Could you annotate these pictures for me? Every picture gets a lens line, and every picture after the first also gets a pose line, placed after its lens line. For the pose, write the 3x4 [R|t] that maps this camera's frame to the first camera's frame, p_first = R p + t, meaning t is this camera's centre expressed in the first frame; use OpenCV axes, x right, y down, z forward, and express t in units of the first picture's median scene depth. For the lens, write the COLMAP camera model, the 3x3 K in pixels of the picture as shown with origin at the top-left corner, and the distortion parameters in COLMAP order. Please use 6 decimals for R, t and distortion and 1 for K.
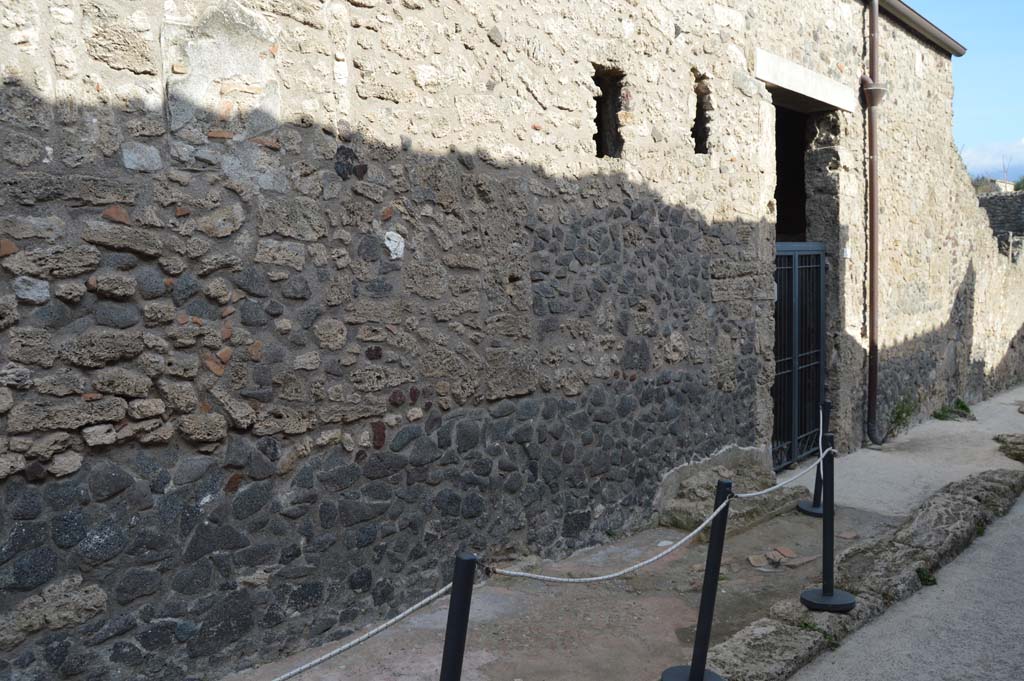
lens RADIAL K [[785.7, 0, 512.0], [0, 785.7, 340.5], [0, 0, 1]] dist [-0.090852, 0.035556]
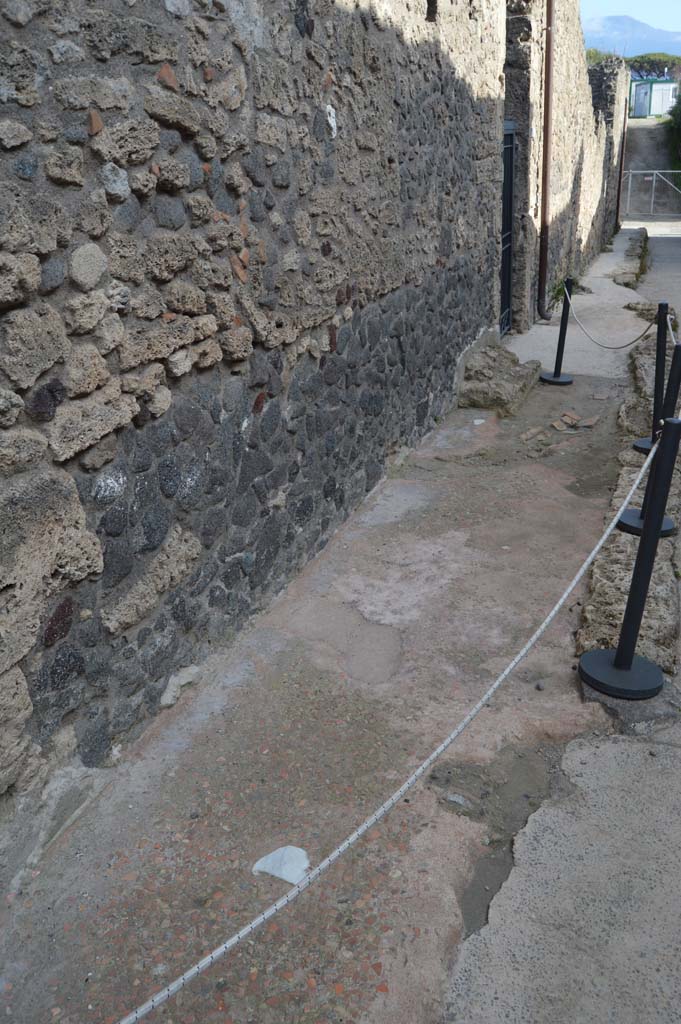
lens RADIAL K [[785.7, 0, 340.5], [0, 785.7, 512.0], [0, 0, 1]] dist [-0.090852, 0.035556]
pose [[0.936335, -0.175422, 0.304145, -0.512928], [0.066342, 0.939033, 0.337365, -0.000214], [-0.344784, -0.295709, 0.890887, 0.097790]]
